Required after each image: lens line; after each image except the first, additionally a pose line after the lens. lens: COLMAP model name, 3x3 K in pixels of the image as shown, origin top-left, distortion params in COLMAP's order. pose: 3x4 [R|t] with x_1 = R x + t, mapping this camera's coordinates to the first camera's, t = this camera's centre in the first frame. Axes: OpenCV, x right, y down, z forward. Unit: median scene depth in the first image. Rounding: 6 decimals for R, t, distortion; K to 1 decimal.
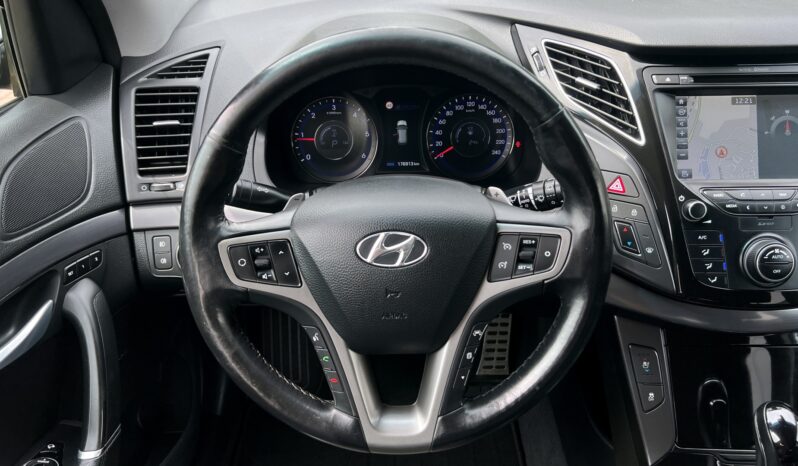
lens RADIAL K [[627.9, 0, 398.2], [0, 627.9, 232.0], [0, 0, 1]] dist [0.071835, -0.102618]
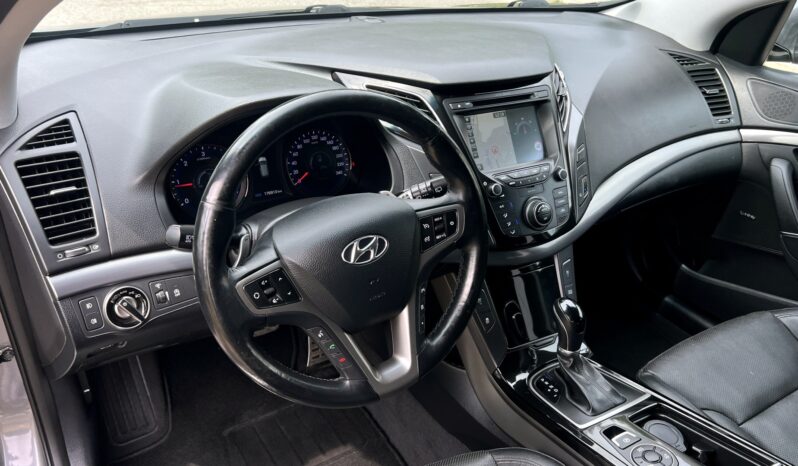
lens RADIAL K [[627.9, 0, 403.9], [0, 627.9, 247.0], [0, 0, 1]] dist [0.071835, -0.102618]
pose [[0.839024, -0.205644, 0.503735, -0.466845], [0.207459, 0.976795, 0.053219, -0.023948], [-0.502990, 0.059852, 0.862218, -0.169997]]
